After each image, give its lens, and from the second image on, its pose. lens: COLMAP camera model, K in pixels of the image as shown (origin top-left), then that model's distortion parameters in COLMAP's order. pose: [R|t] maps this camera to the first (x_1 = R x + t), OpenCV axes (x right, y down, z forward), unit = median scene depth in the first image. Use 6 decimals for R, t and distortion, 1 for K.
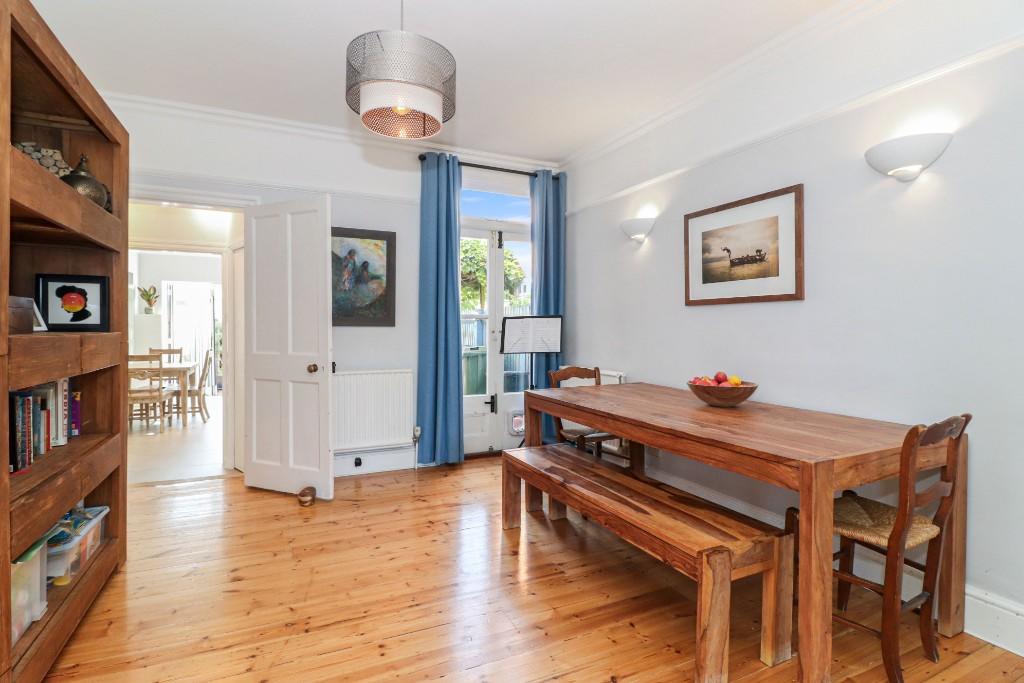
lens RADIAL K [[497.2, 0, 519.4], [0, 497.2, 336.3], [0, 0, 1]] dist [-0.003886, -0.001433]
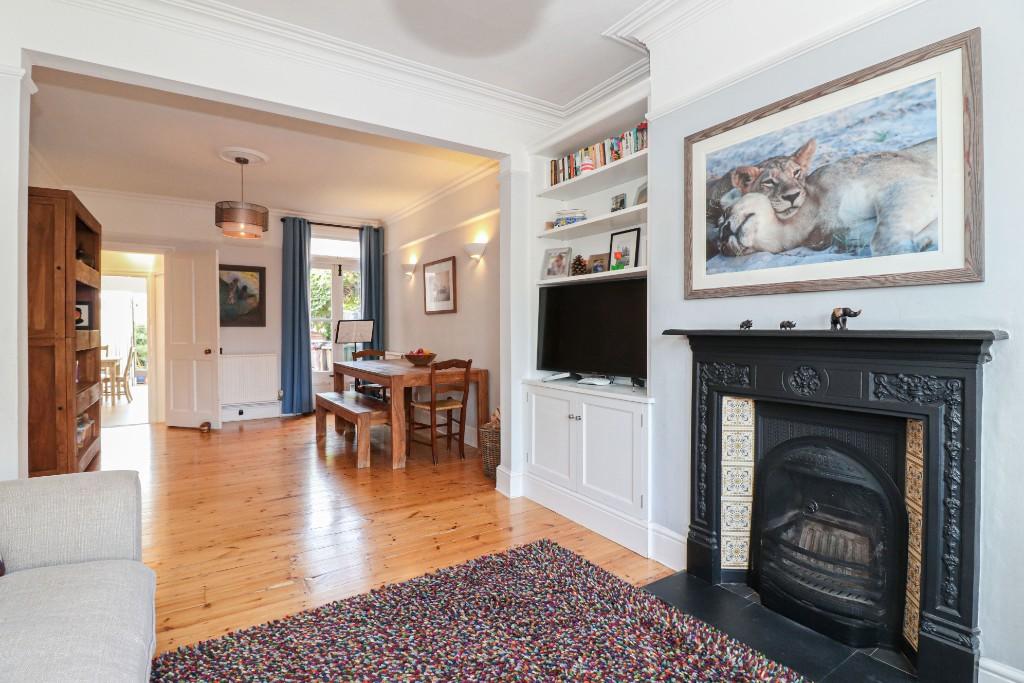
lens RADIAL K [[497.2, 0, 503.4], [0, 497.2, 335.1], [0, 0, 1]] dist [-0.003886, -0.001433]
pose [[0.994472, -0.007988, 0.104697, 0.341104], [0.008331, 0.999961, -0.002833, 0.018003], [-0.104670, 0.003690, 0.994500, -0.658577]]
